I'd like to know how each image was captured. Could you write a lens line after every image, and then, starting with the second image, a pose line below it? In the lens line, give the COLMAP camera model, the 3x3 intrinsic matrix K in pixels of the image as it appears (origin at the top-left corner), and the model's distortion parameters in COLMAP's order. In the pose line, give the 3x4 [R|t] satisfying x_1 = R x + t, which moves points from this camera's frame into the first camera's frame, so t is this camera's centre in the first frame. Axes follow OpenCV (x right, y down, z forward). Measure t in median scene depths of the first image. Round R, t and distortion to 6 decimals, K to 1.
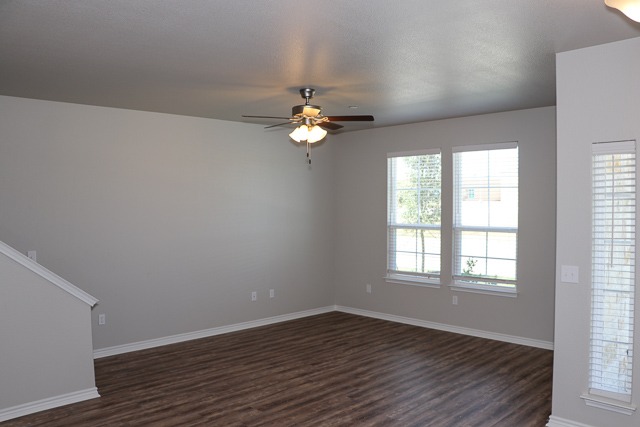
lens RADIAL K [[527.6, 0, 320.0], [0, 527.6, 213.5], [0, 0, 1]] dist [-0.089631, 0.012205]
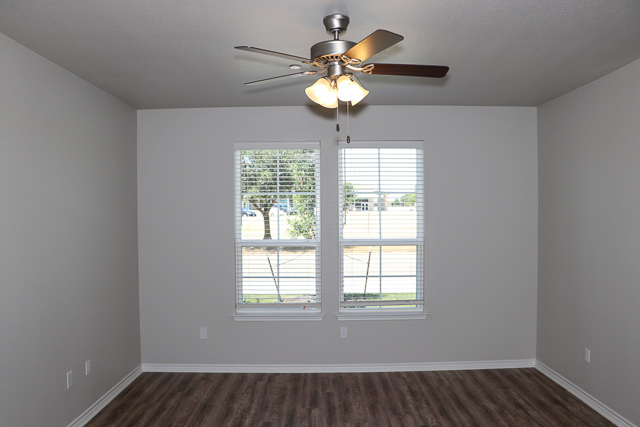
lens RADIAL K [[527.6, 0, 320.0], [0, 527.6, 213.5], [0, 0, 1]] dist [-0.089631, 0.012205]
pose [[0.691017, 0.005466, 0.722818, -0.381641], [0.014028, 0.999682, -0.020970, -0.000310], [-0.722703, 0.024631, 0.690720, 0.505980]]
